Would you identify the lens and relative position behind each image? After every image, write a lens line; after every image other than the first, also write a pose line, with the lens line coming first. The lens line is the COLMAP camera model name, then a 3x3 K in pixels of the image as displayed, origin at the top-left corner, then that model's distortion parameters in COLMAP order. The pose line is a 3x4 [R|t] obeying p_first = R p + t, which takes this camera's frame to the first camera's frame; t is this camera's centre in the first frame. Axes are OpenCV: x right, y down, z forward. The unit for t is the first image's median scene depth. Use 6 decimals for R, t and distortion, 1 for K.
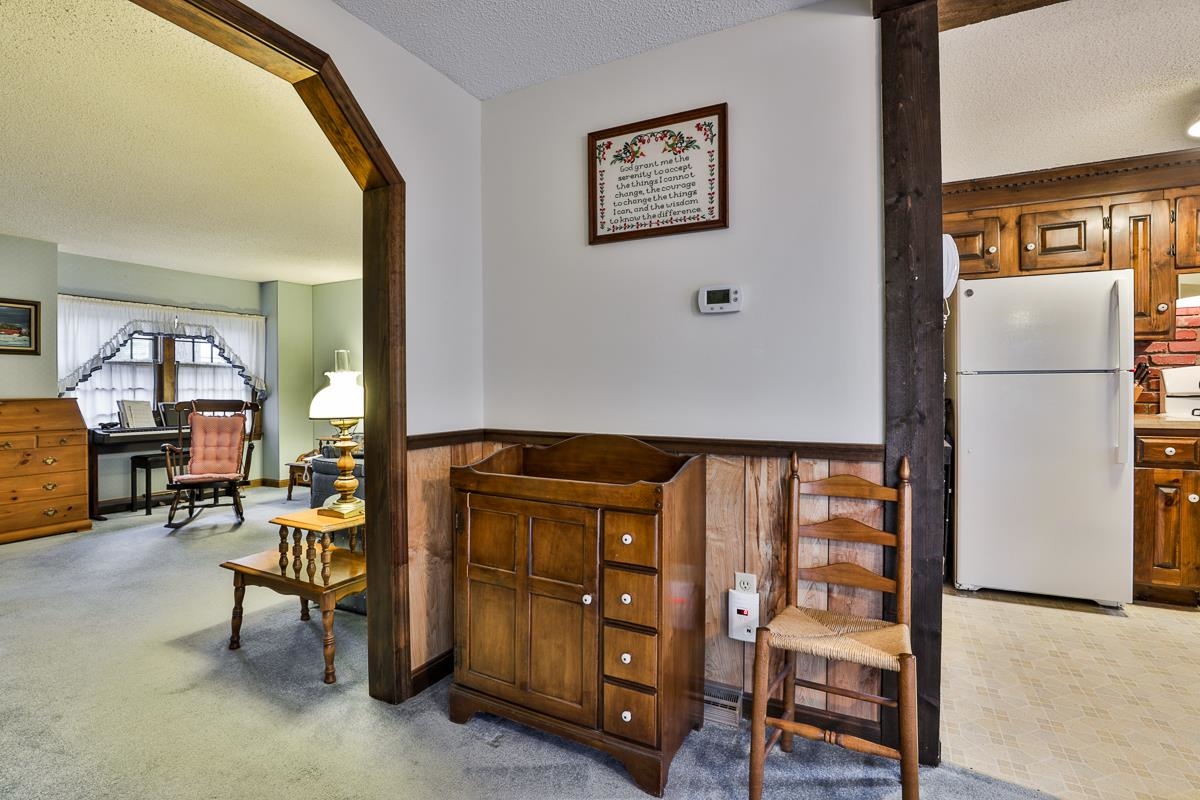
lens RADIAL K [[562.8, 0, 590.2], [0, 562.8, 392.2], [0, 0, 1]] dist [-0.041006, 0.011421]
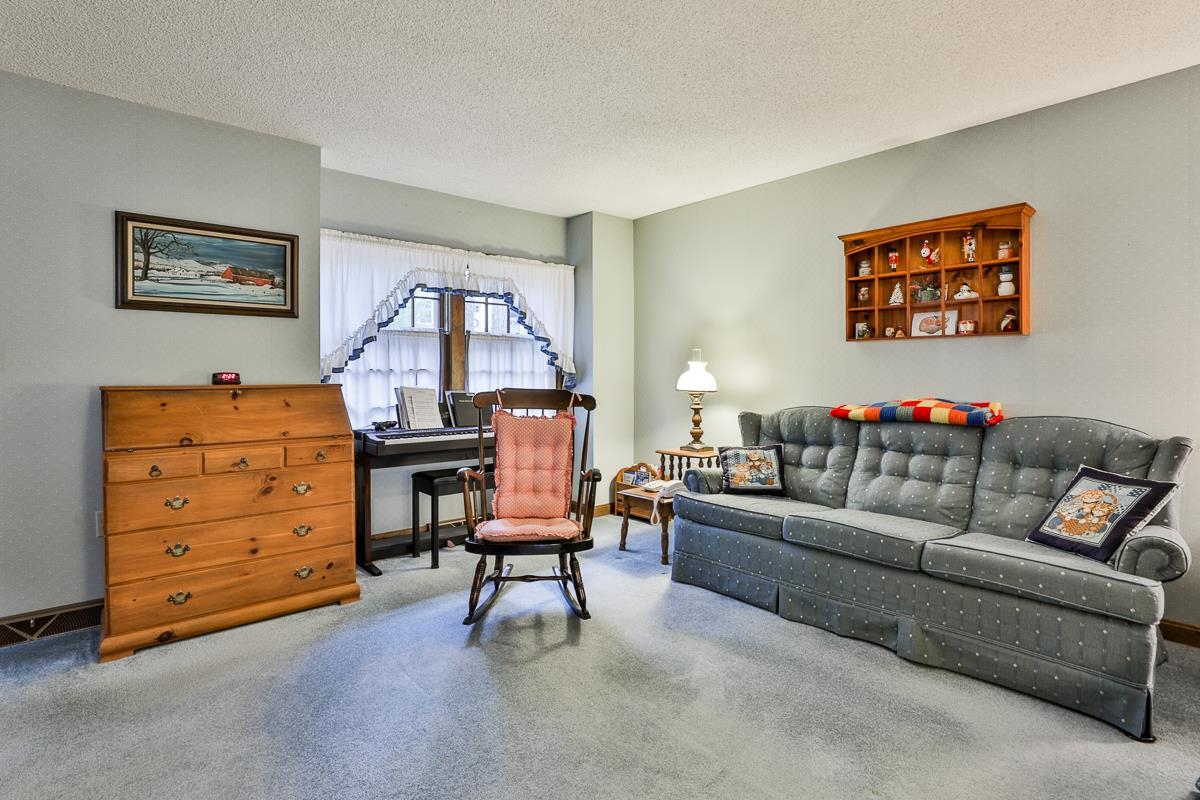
lens RADIAL K [[562.8, 0, 588.5], [0, 562.8, 388.6], [0, 0, 1]] dist [-0.041006, 0.011421]
pose [[0.925418, 0.015431, -0.378633, -0.480992], [-0.007529, 0.999722, 0.022341, -0.000939], [0.378873, -0.017824, 0.925277, 0.571408]]
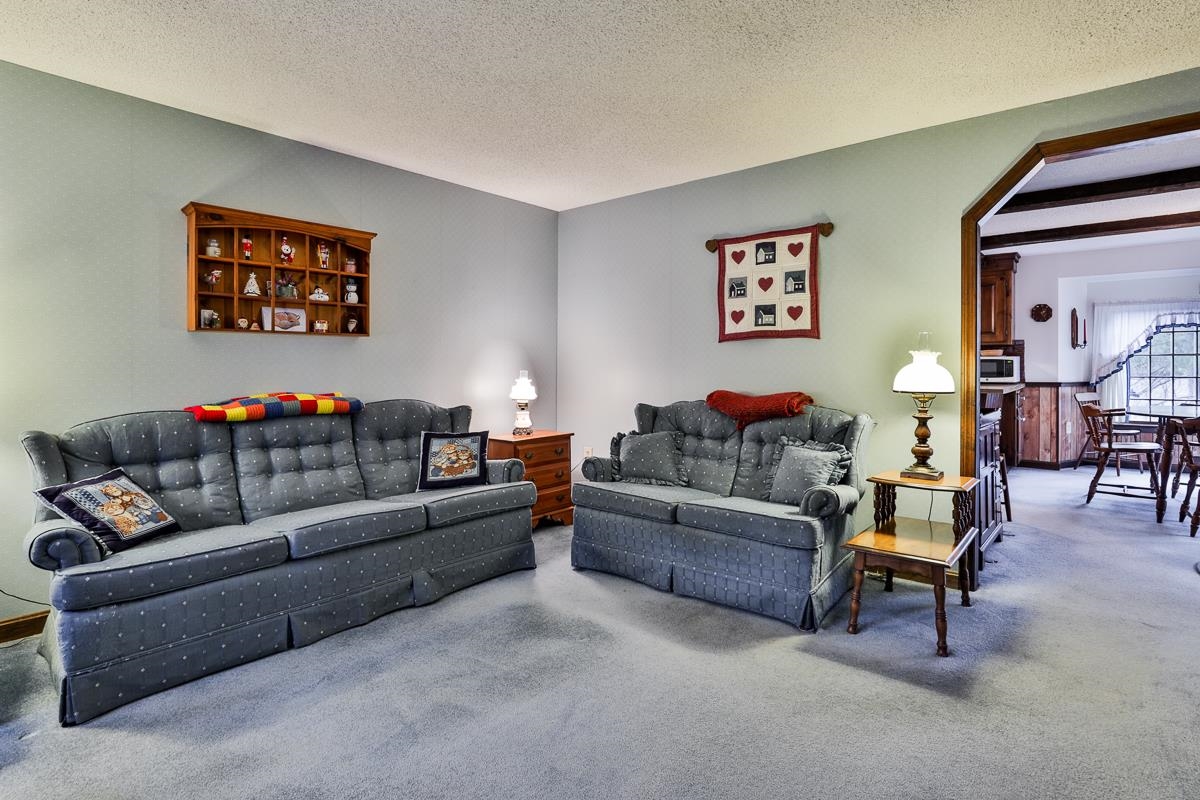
lens RADIAL K [[606.1, 0, 636.4], [0, 606.1, 371.6], [0, 0, 1]] dist [-0.023566, 0.005642]
pose [[0.217623, -0.003620, 0.976026, -1.207031], [0.004538, 0.999986, 0.002697, -0.003609], [-0.976022, 0.003843, 0.217636, 0.849364]]
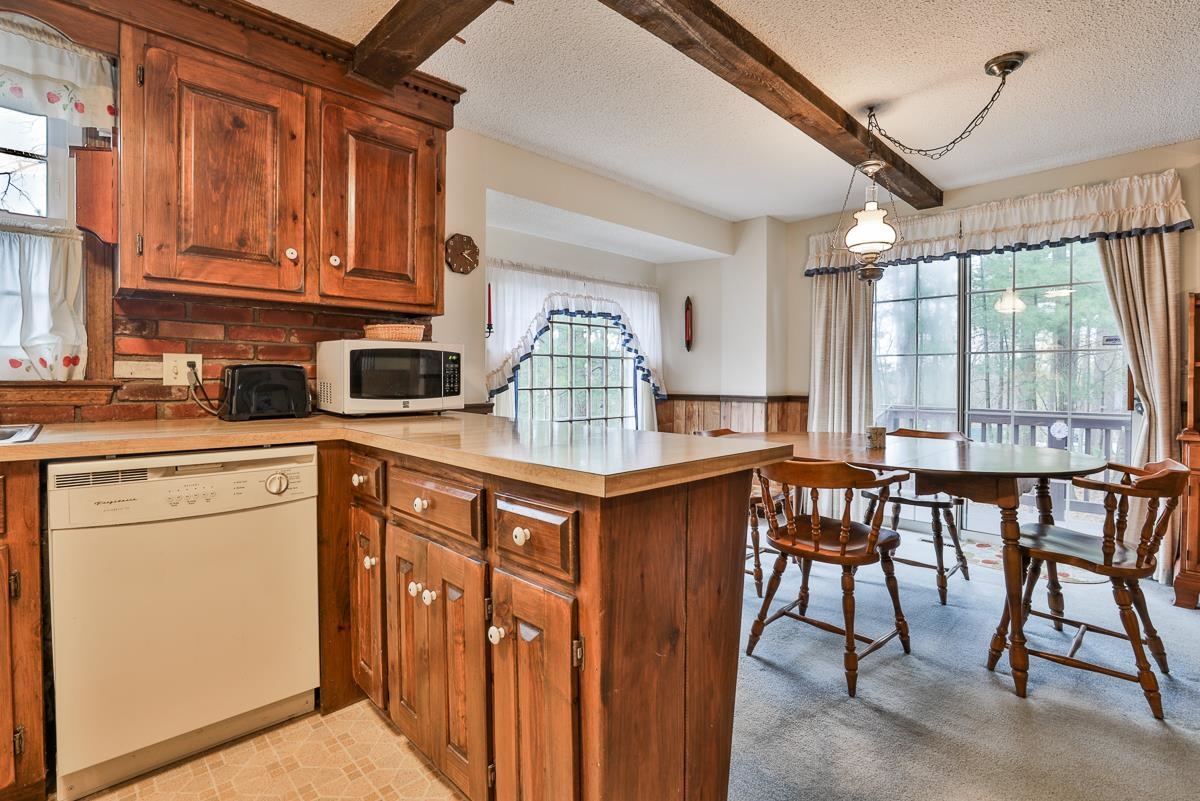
lens RADIAL K [[562.8, 0, 613.3], [0, 562.8, 391.2], [0, 0, 1]] dist [-0.041006, 0.011421]
pose [[-0.949162, -0.000864, 0.314787, 0.495822], [0.007503, 0.999650, 0.025367, 0.002136], [-0.314699, 0.026439, -0.948823, 0.714203]]
